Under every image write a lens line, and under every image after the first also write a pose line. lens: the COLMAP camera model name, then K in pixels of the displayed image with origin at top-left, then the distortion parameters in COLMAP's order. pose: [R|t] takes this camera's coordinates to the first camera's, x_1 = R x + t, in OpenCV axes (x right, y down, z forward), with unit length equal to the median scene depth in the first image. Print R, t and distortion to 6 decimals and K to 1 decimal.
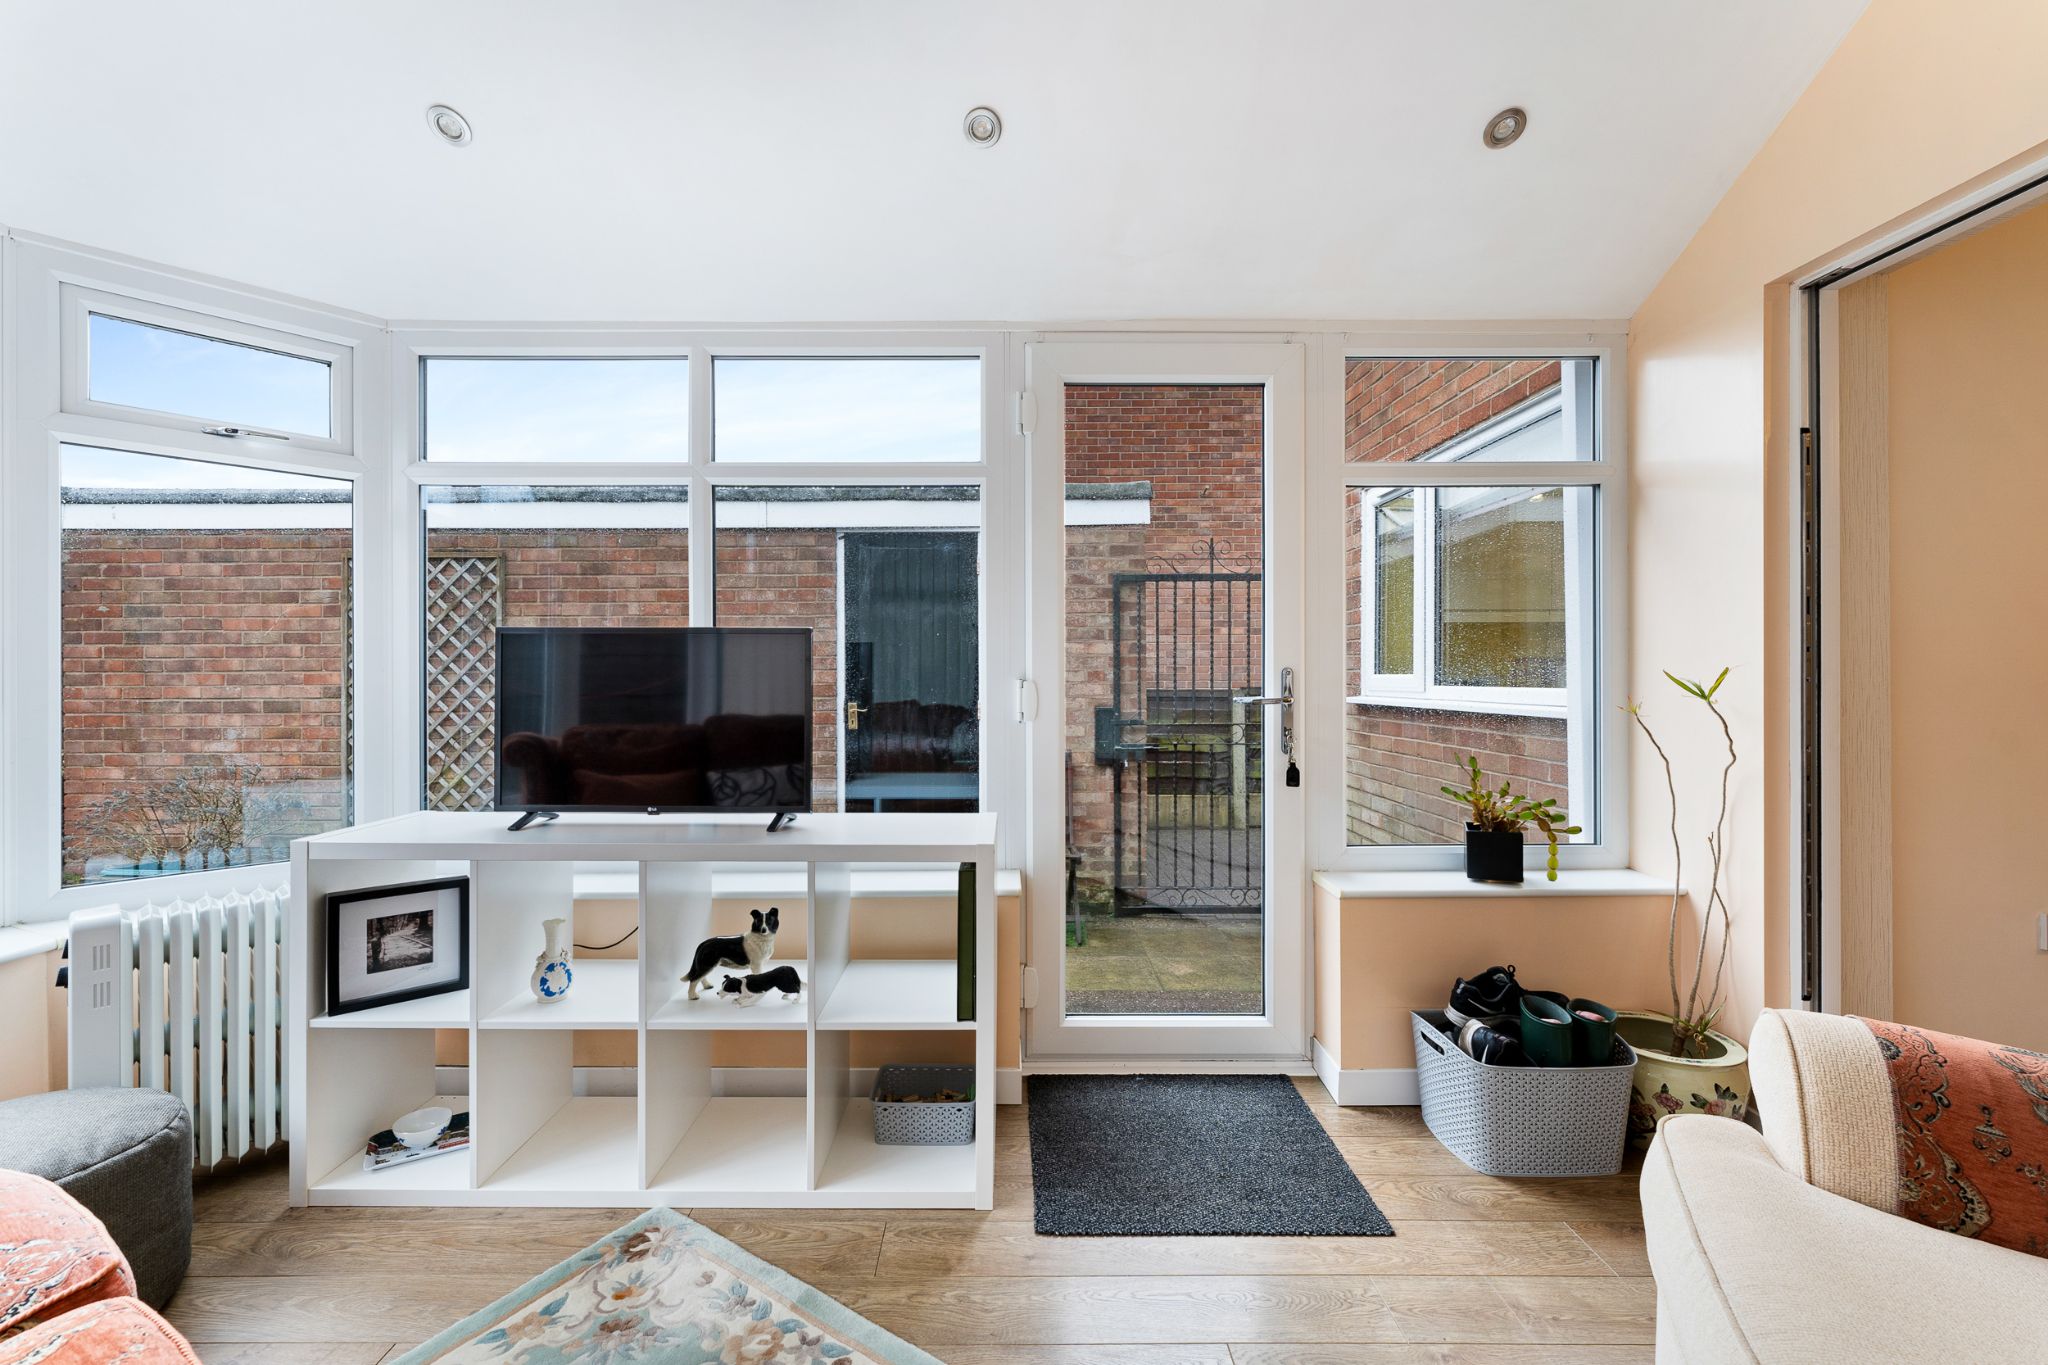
lens RADIAL K [[843.1, 0, 1014.3], [0, 843.1, 678.0], [0, 0, 1]] dist [0.001278, 0.000097]
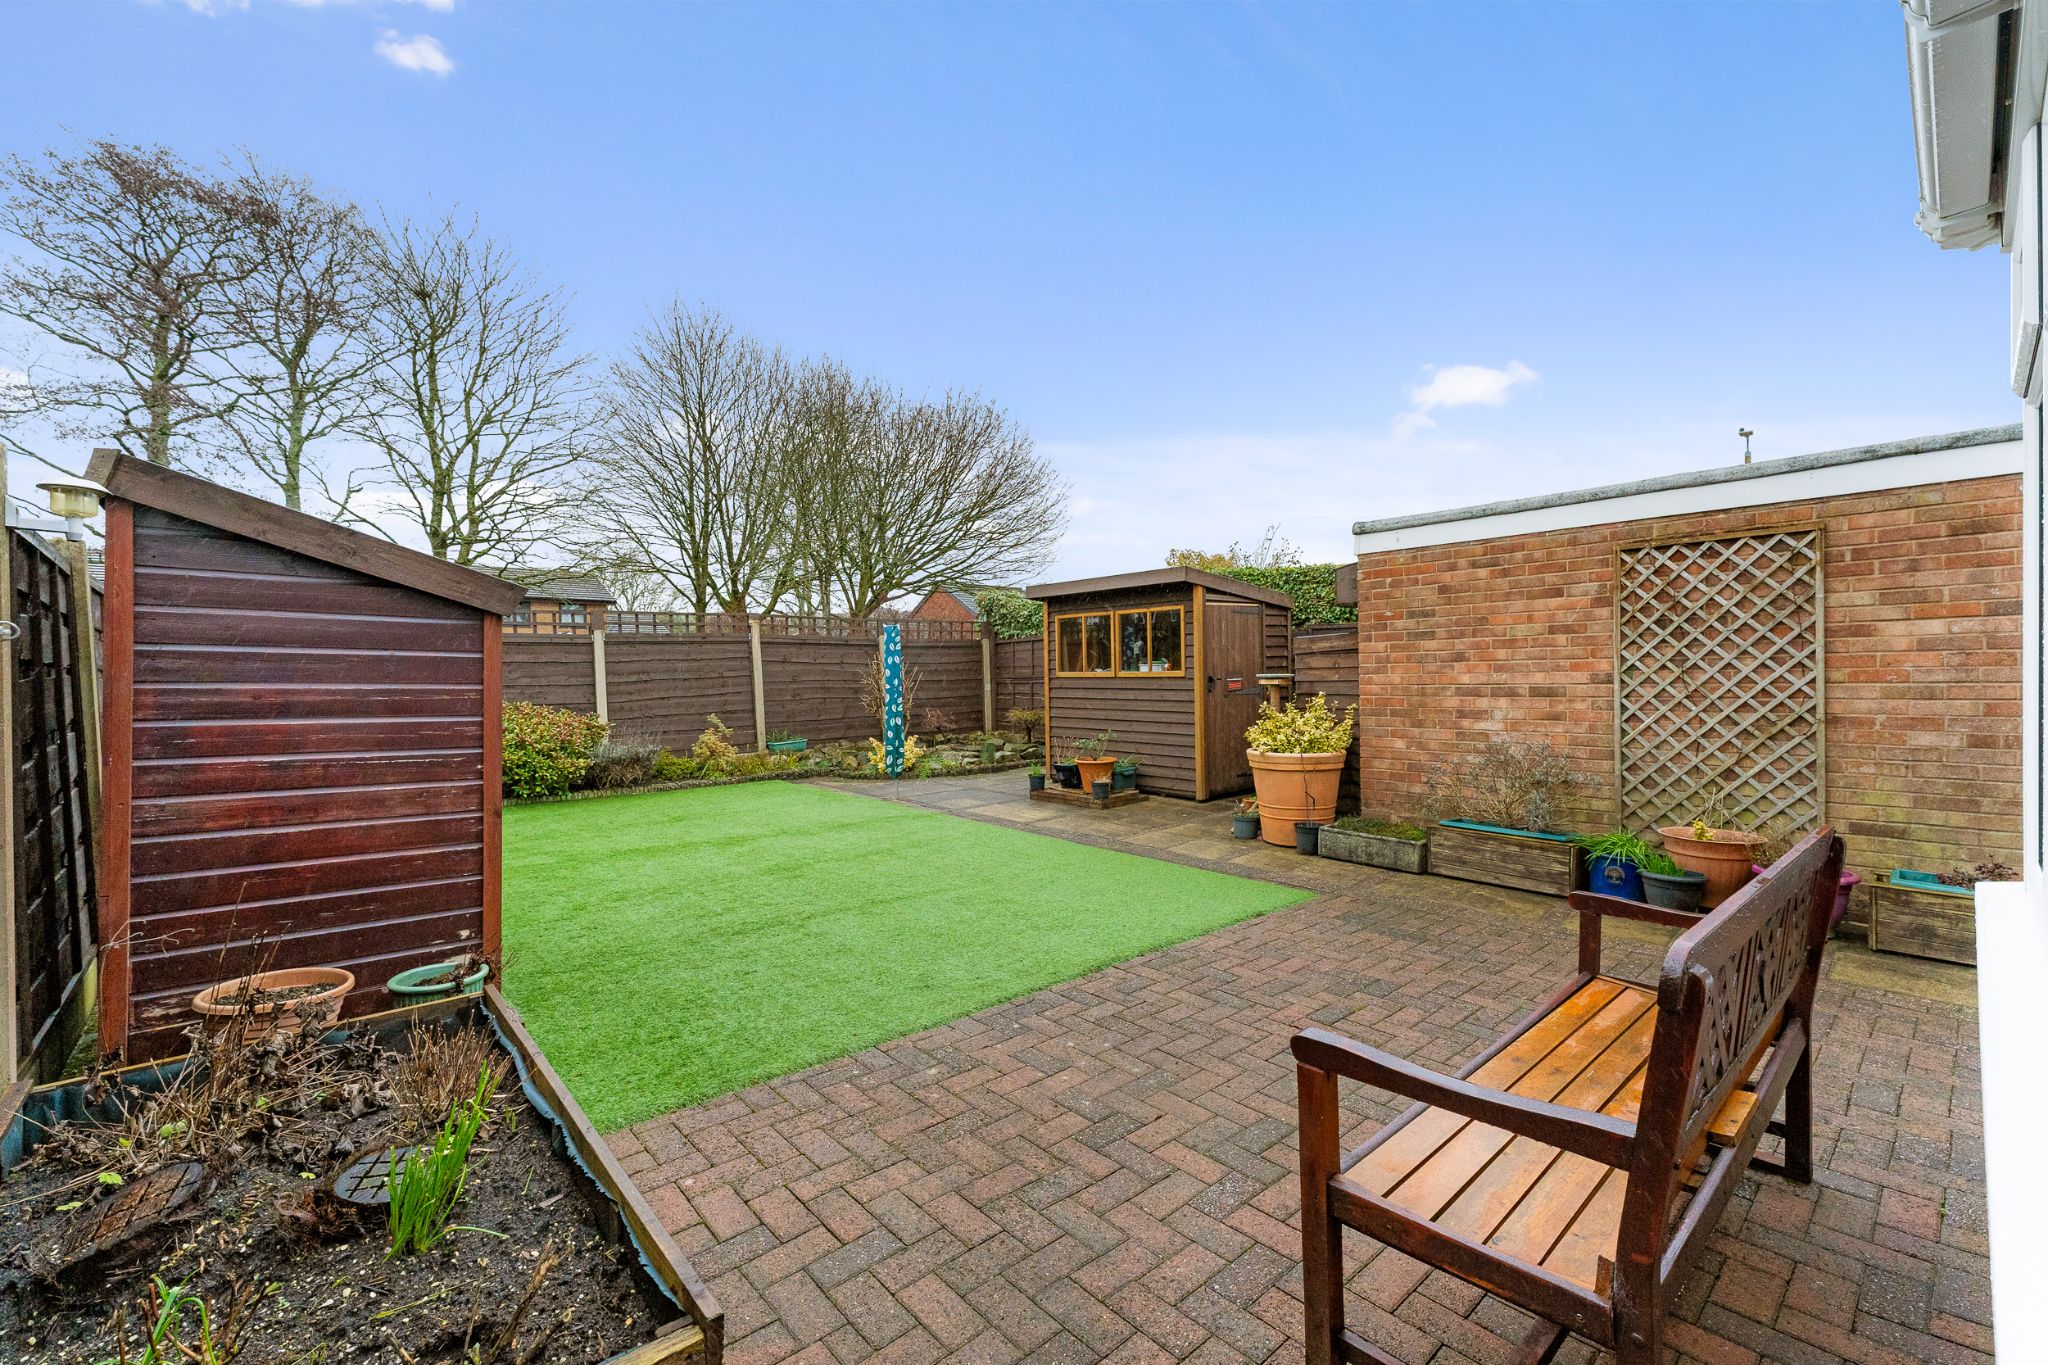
lens RADIAL K [[829.8, 0, 1024.5], [0, 829.8, 690.1], [0, 0, 1]] dist [-0.001079, -0.000007]
pose [[0.662034, 0.004552, -0.749460, -0.504910], [0.012135, 0.999785, 0.016792, 0.005436], [0.749375, -0.020211, 0.661837, -0.239542]]
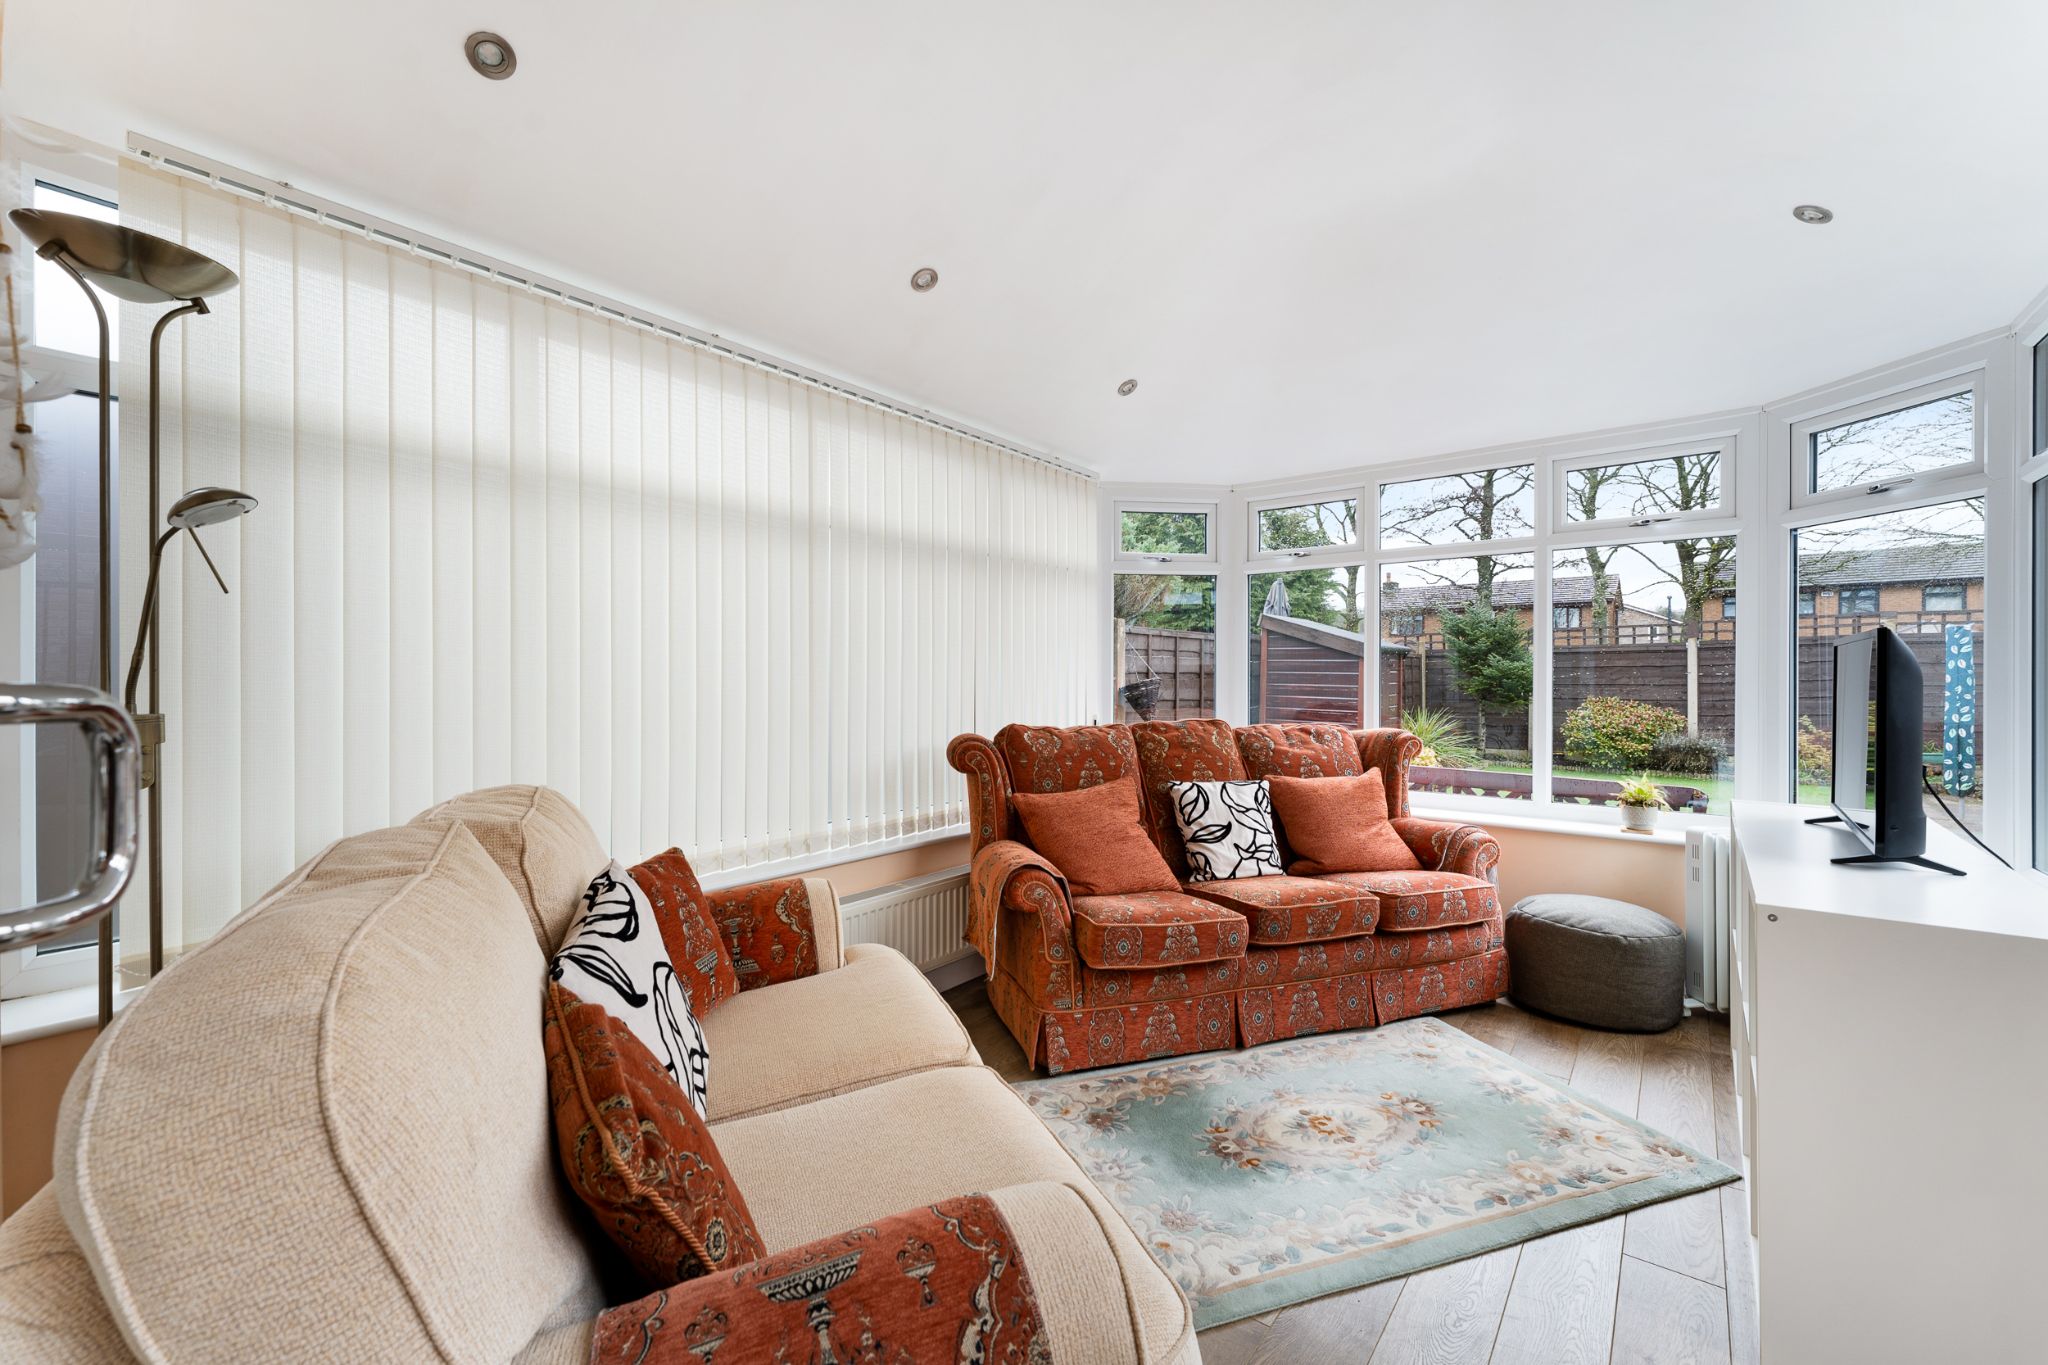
lens RADIAL K [[835.3, 0, 1025.4], [0, 835.3, 685.9], [0, 0, 1]] dist [-0.001334, -0.000011]
pose [[-0.620015, 0.006176, -0.784565, 0.311574], [-0.001450, 0.999958, 0.009017, -0.002355], [0.784588, 0.006729, -0.619980, 0.296218]]
